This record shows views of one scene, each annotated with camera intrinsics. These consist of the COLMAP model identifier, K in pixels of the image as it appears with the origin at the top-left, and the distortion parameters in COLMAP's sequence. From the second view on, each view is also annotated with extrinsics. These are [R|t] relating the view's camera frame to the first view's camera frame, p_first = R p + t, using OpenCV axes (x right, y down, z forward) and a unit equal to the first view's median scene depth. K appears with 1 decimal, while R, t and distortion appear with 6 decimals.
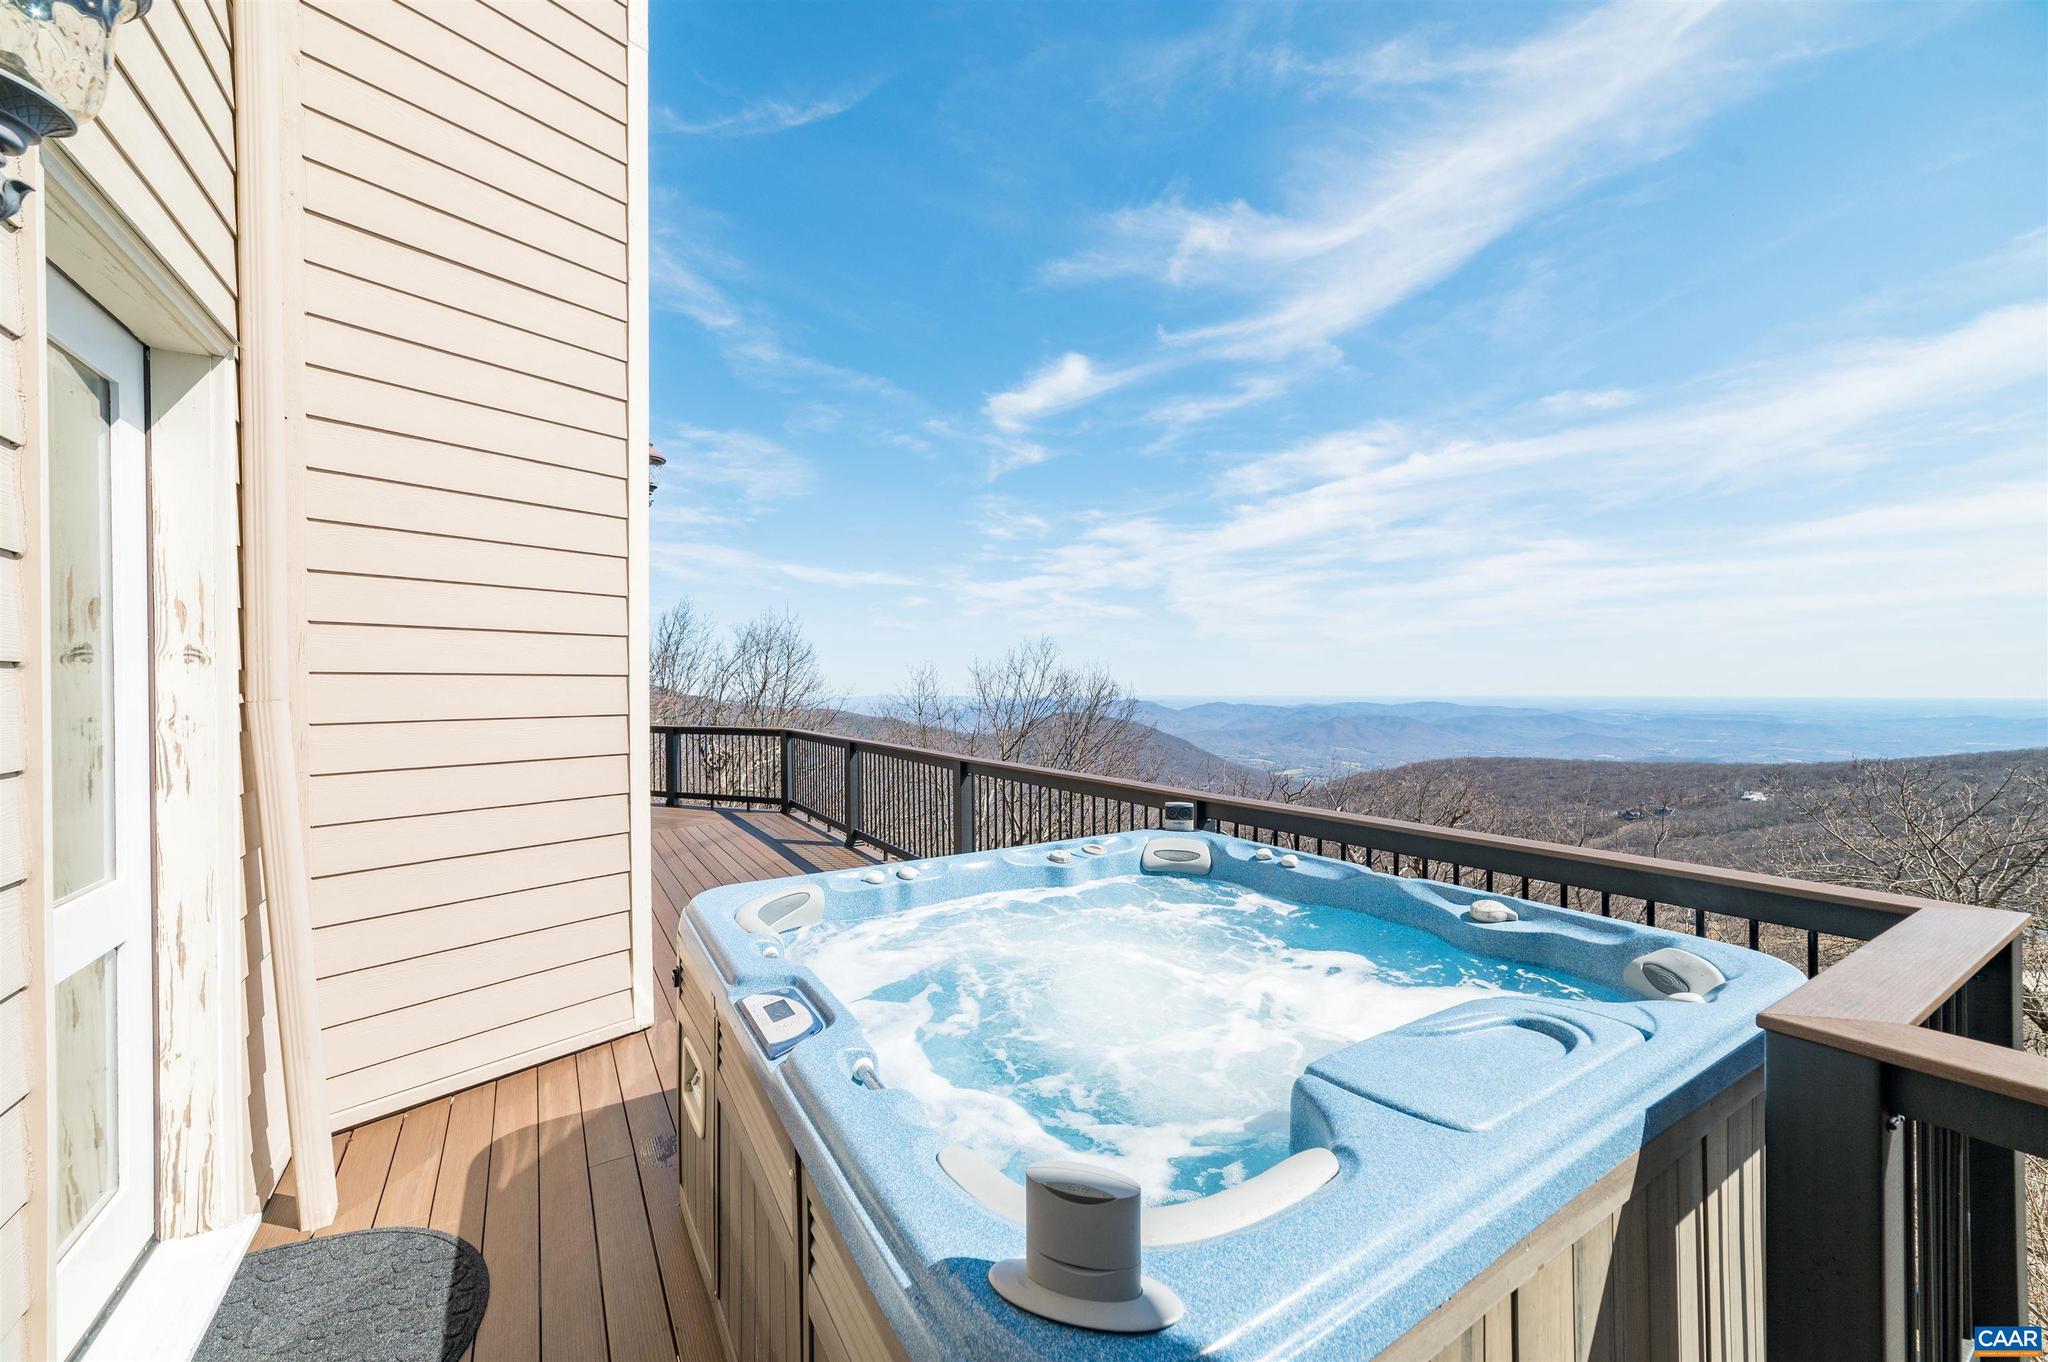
lens RADIAL K [[778.4, 0, 1024.0], [0, 778.4, 681.0], [0, 0, 1]] dist [0.001627, 0.000864]
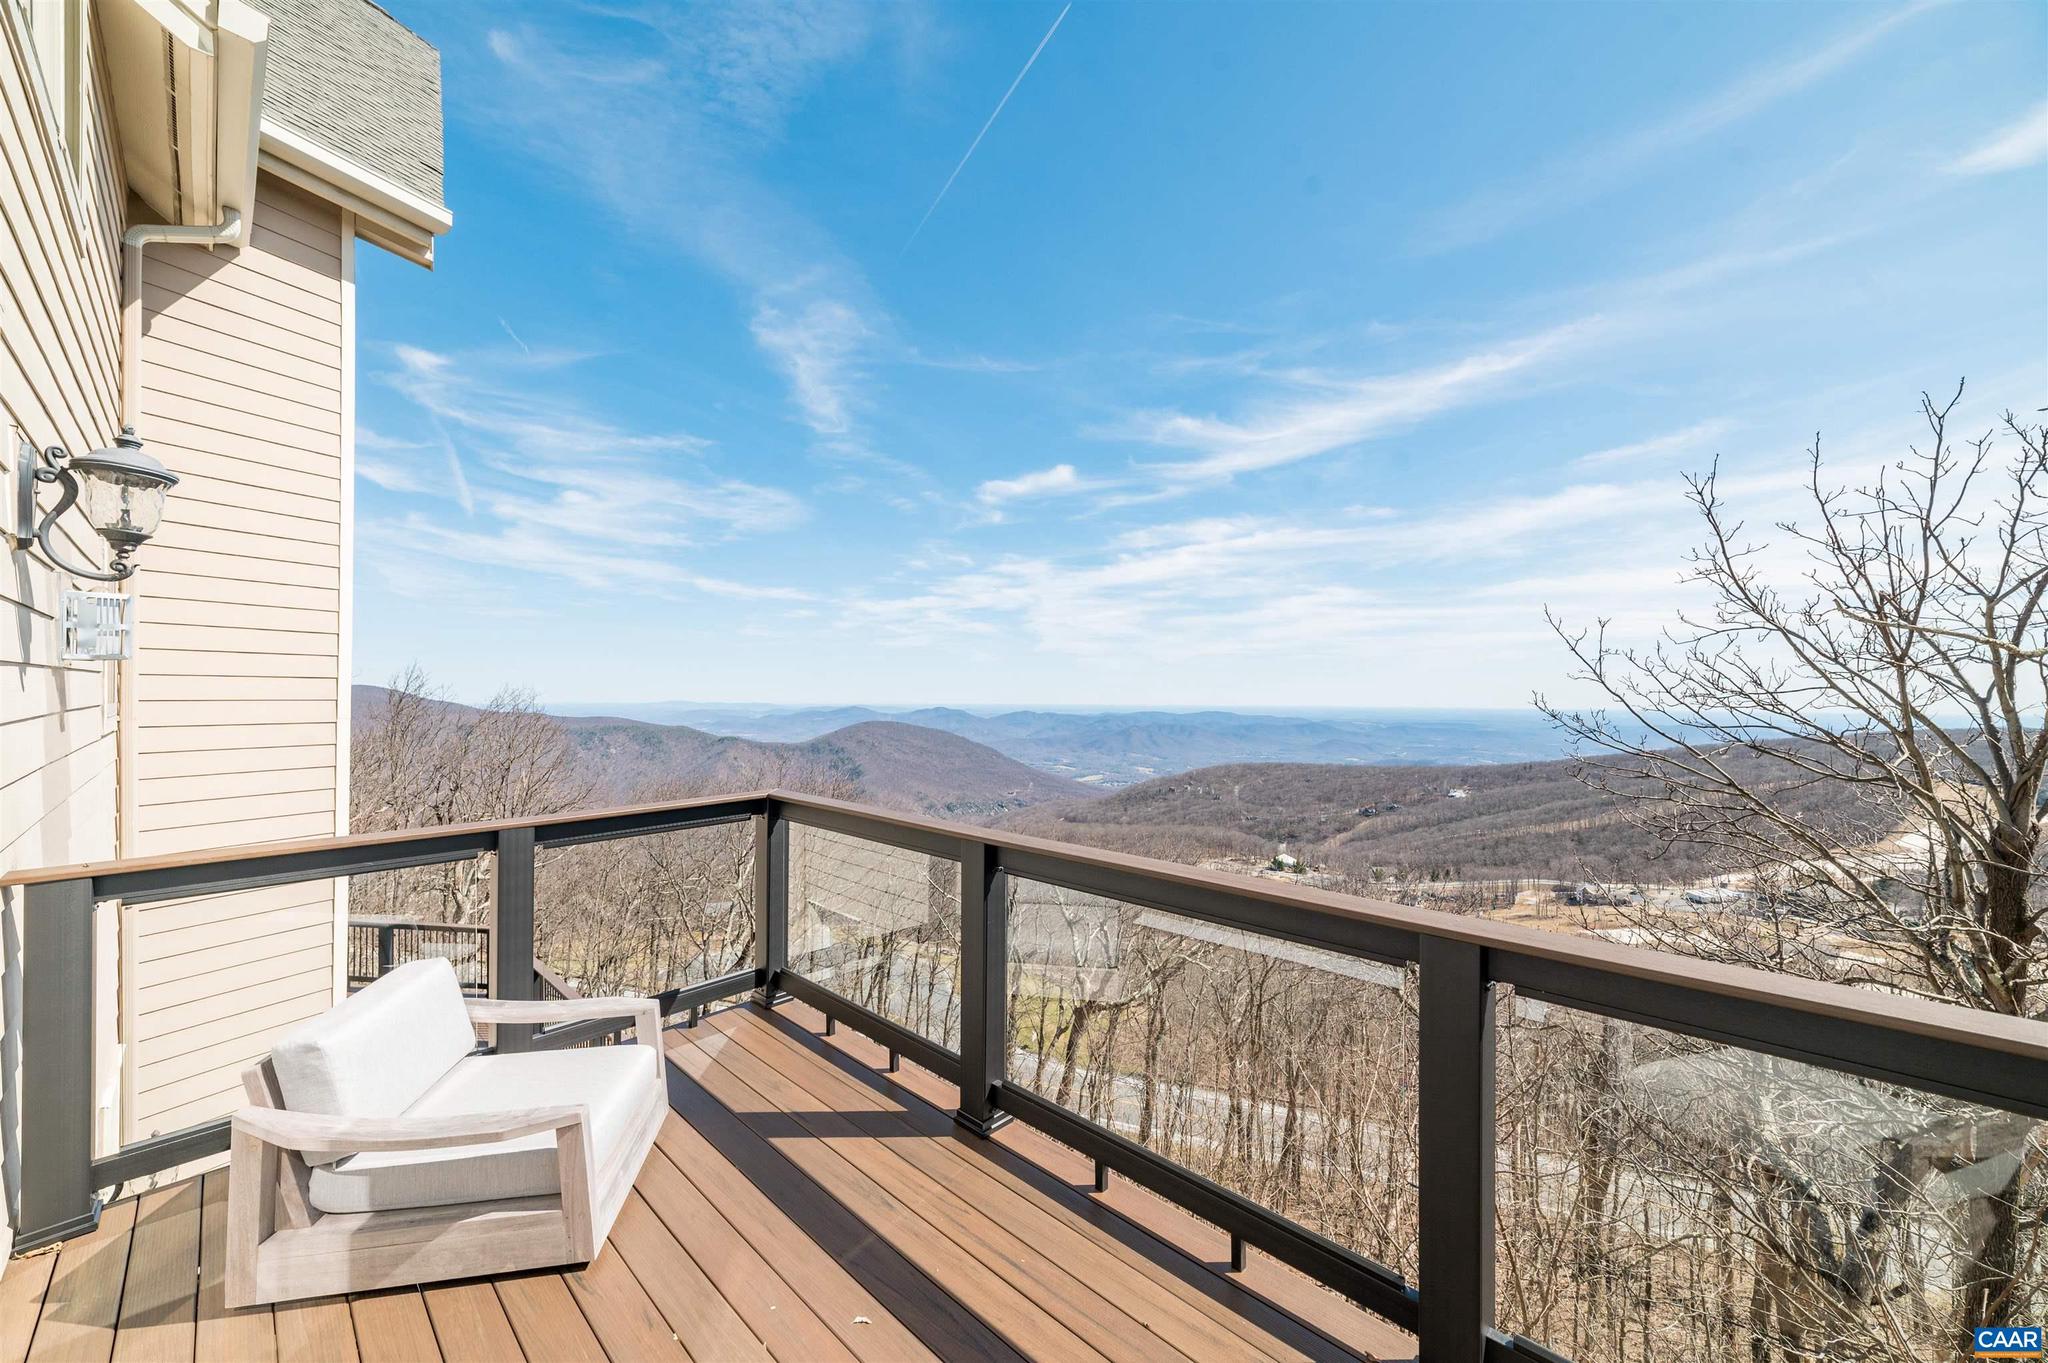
lens RADIAL K [[865.1, 0, 1024.0], [0, 865.1, 681.5], [0, 0, 1]] dist [-0.000075, 0.000140]
pose [[0.958797, 0.016261, 0.283628, -0.176571], [-0.015326, 0.999867, -0.005517, -0.010070], [-0.283680, 0.000943, 0.958919, -0.185261]]
